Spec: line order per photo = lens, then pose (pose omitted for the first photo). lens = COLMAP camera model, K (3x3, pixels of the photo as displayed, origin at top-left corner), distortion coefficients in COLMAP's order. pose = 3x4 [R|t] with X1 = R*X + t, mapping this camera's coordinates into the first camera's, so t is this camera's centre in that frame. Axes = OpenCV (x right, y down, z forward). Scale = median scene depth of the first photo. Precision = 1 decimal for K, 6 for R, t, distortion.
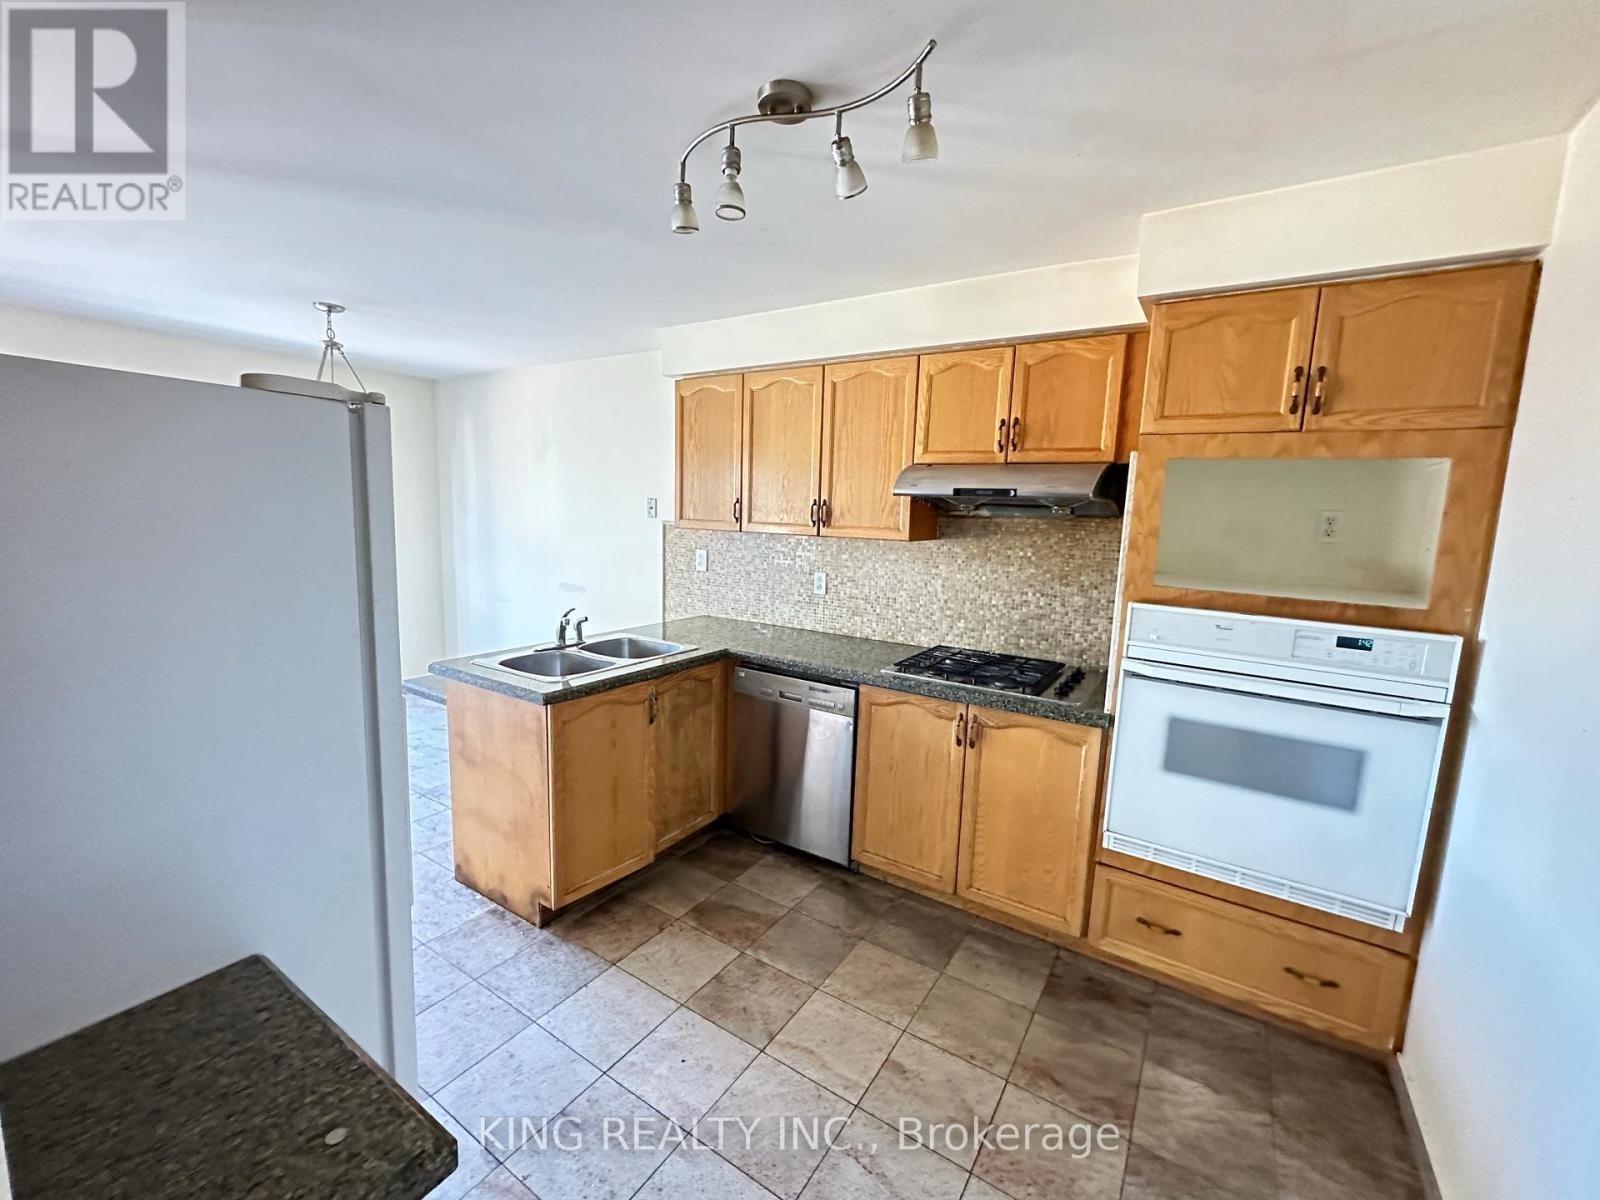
lens RADIAL K [[661.8, 0, 800.0], [0, 661.8, 600.0], [0, 0, 1]] dist [-0.001763, 0.000347]
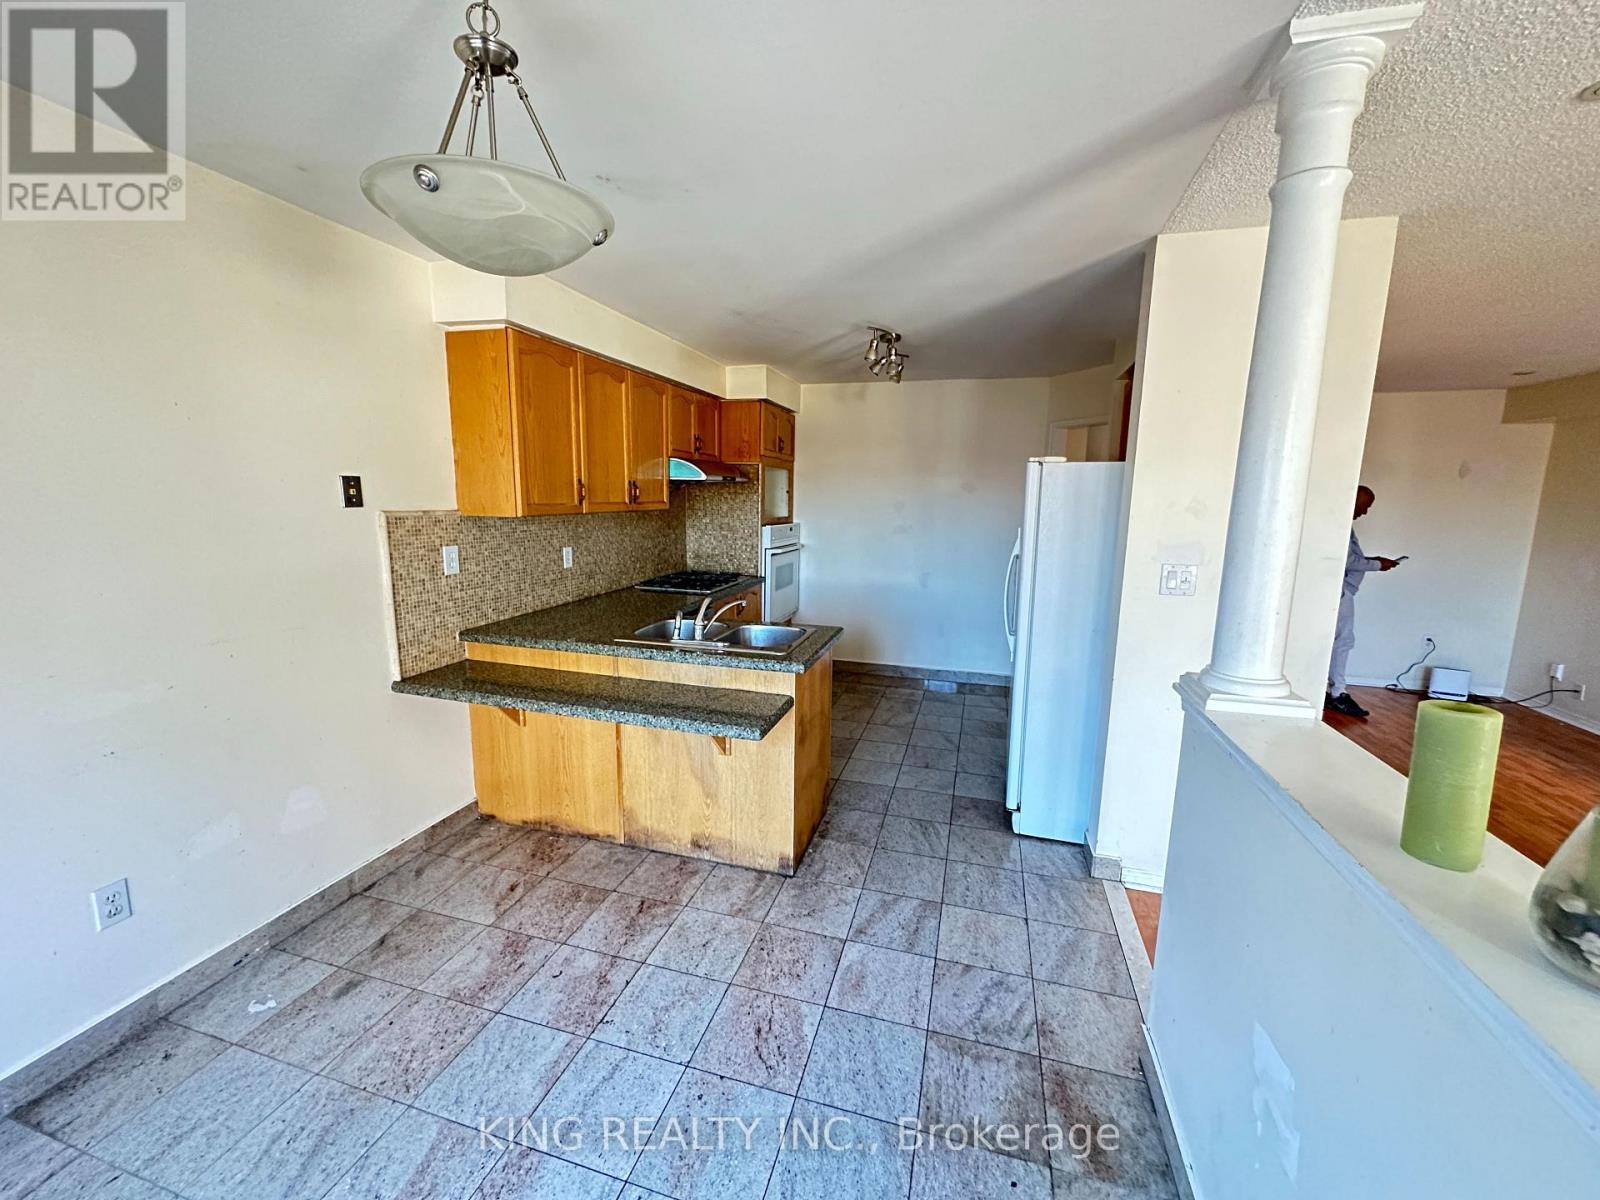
lens RADIAL K [[638.8, 0, 800.0], [0, 638.8, 600.0], [0, 0, 1]] dist [-0.001818, 0.000024]
pose [[-0.288668, -0.195706, 0.937214, -1.228450], [0.106921, 0.966173, 0.234685, -0.186660], [-0.951440, 0.167954, -0.257978, 1.066142]]
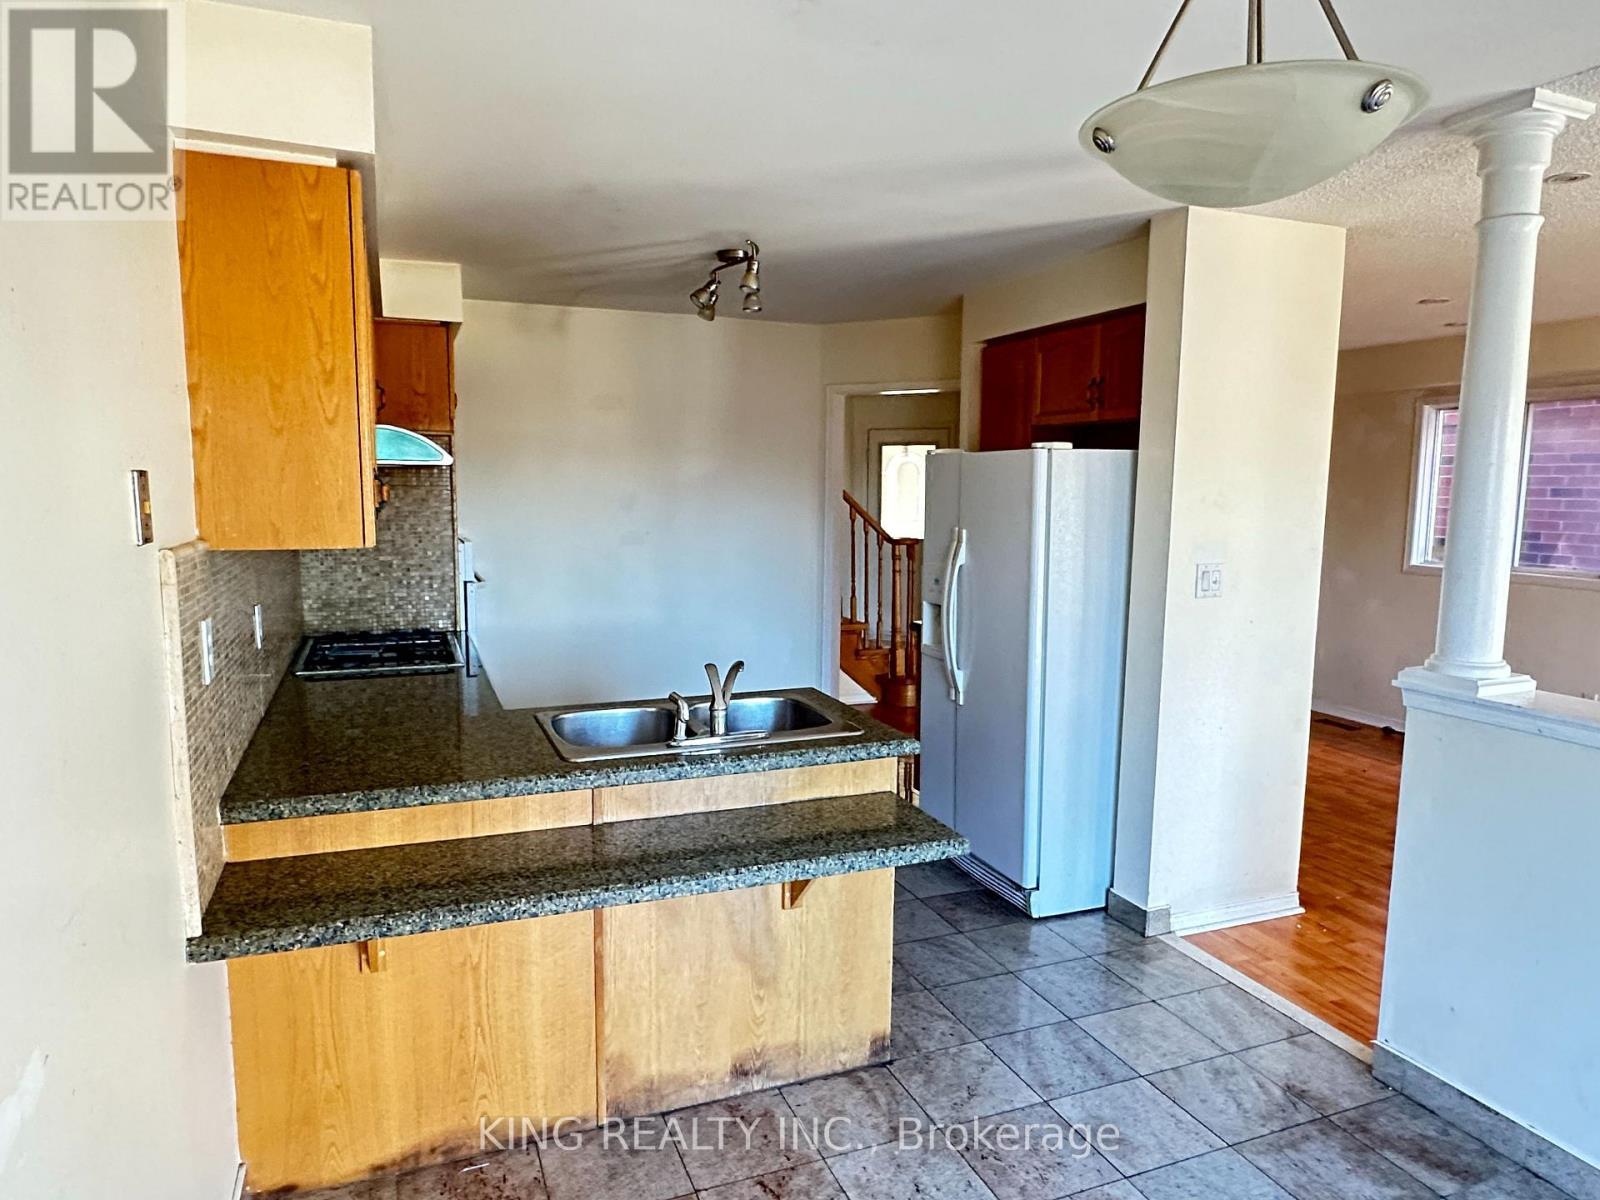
lens RADIAL K [[1014.0, 0, 794.7], [0, 1014.0, 613.0], [0, 0, 1]] dist [-0.002951, 0.000842]
pose [[-0.814448, -0.115542, 0.568617, -0.888594], [0.044261, 0.964747, 0.259431, -0.258768], [-0.578546, 0.236460, -0.780622, 1.594079]]
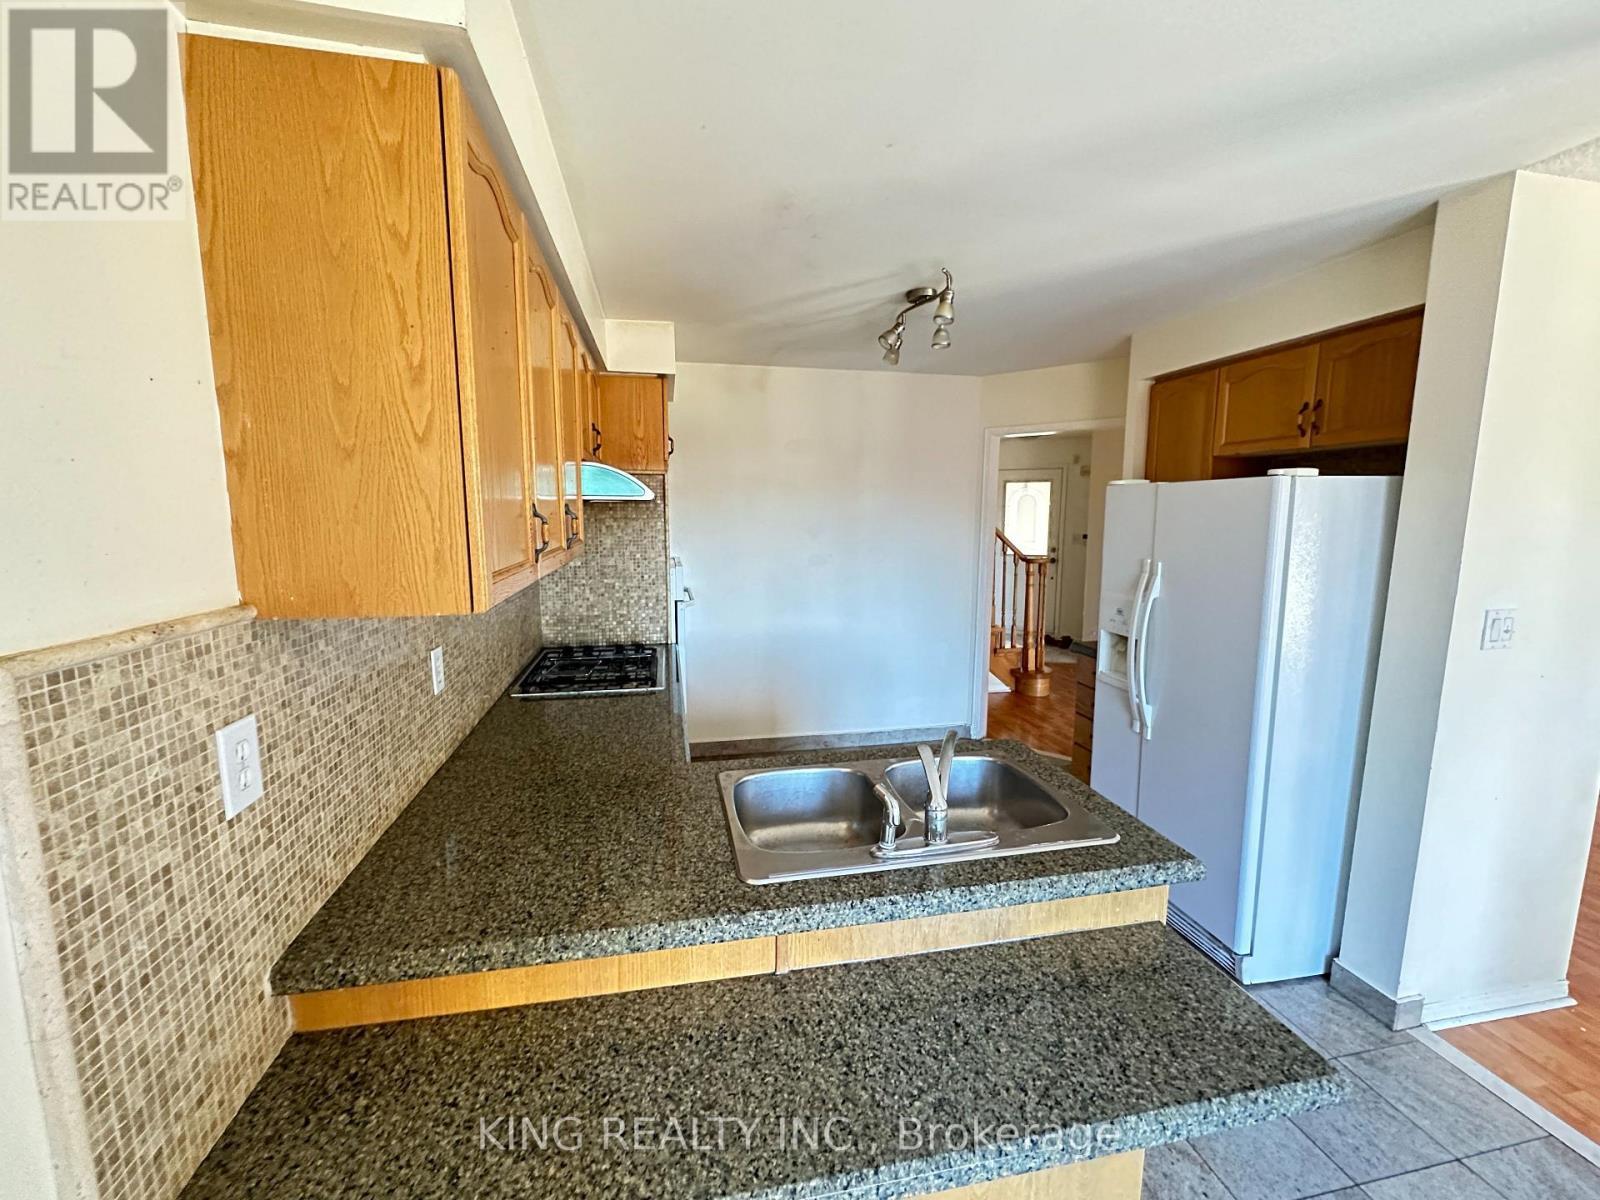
lens RADIAL K [[661.8, 0, 800.0], [0, 661.8, 600.0], [0, 0, 1]] dist [-0.001763, 0.000347]
pose [[-0.701340, -0.132263, 0.700449, -0.581048], [0.072718, 0.964234, 0.254882, -0.211728], [-0.709108, 0.229694, -0.666638, 1.303673]]
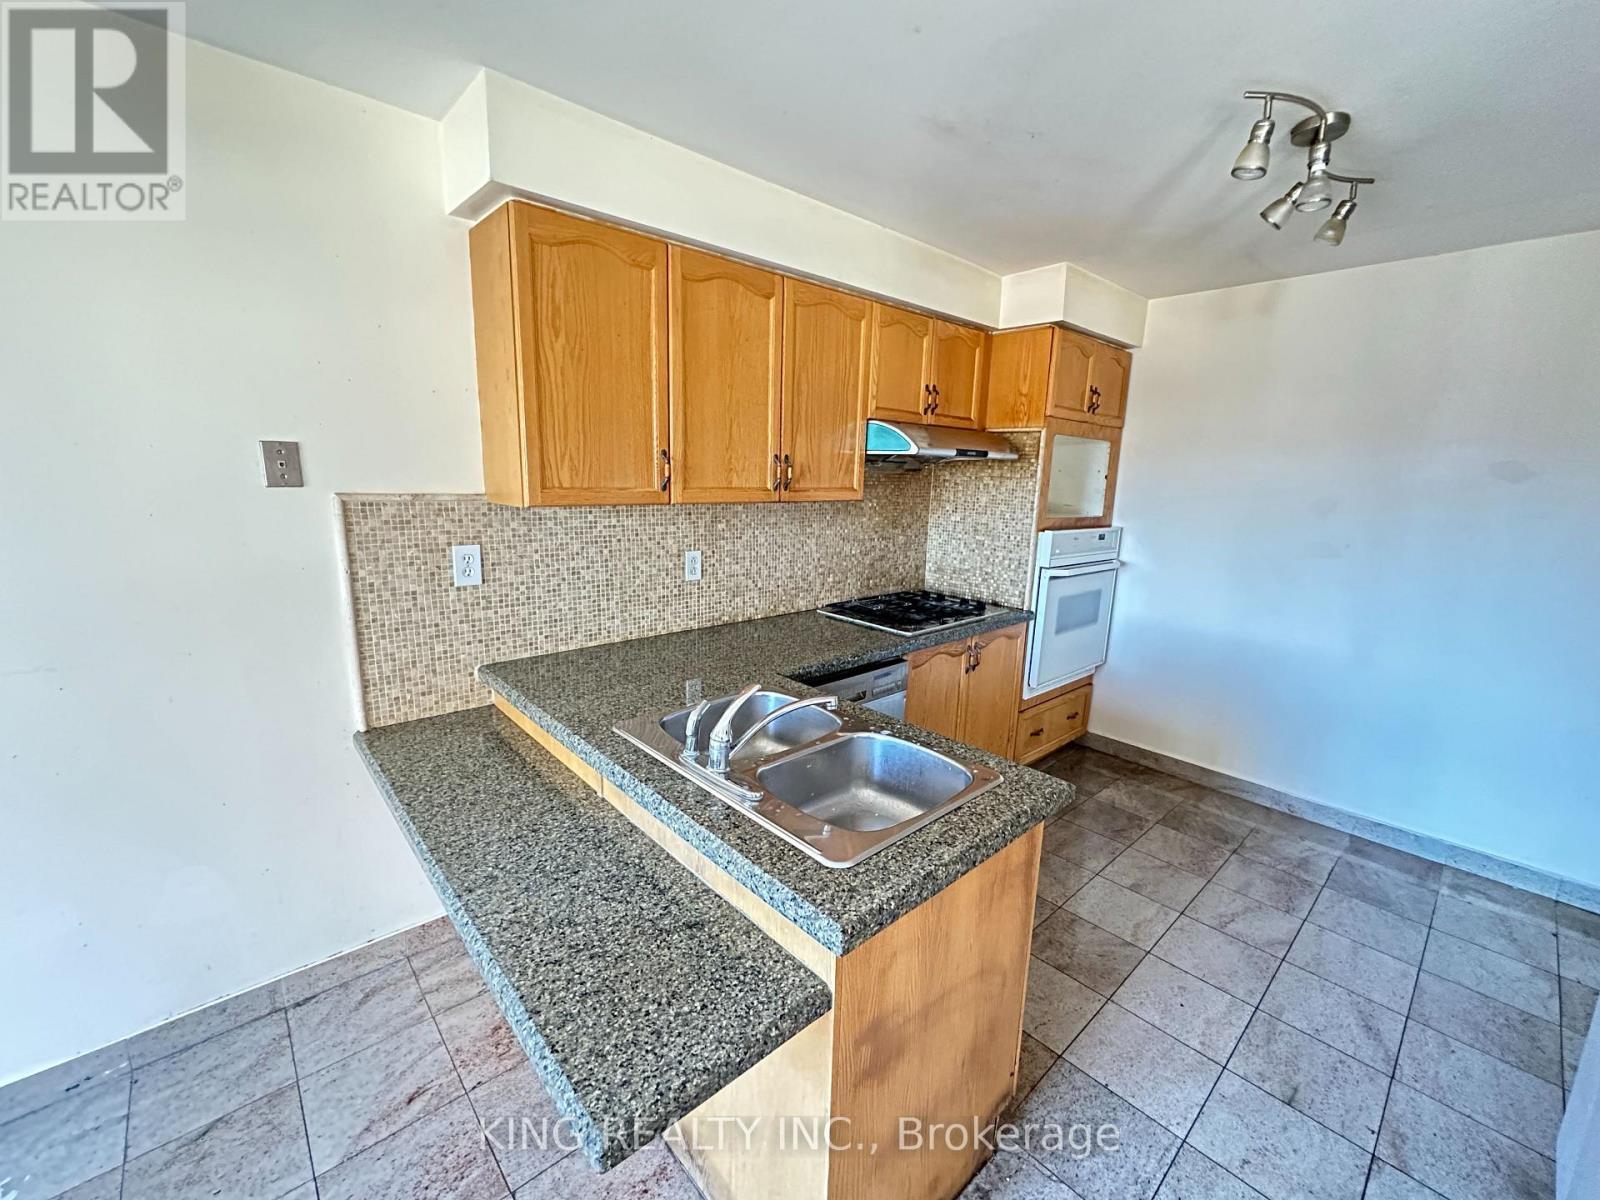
lens RADIAL K [[661.8, 0, 800.0], [0, 661.8, 600.0], [0, 0, 1]] dist [-0.001763, 0.000347]
pose [[0.256336, -0.212945, 0.942839, -0.752868], [0.114530, 0.975251, 0.189128, -0.132862], [-0.959778, 0.059503, 0.274381, 0.790073]]
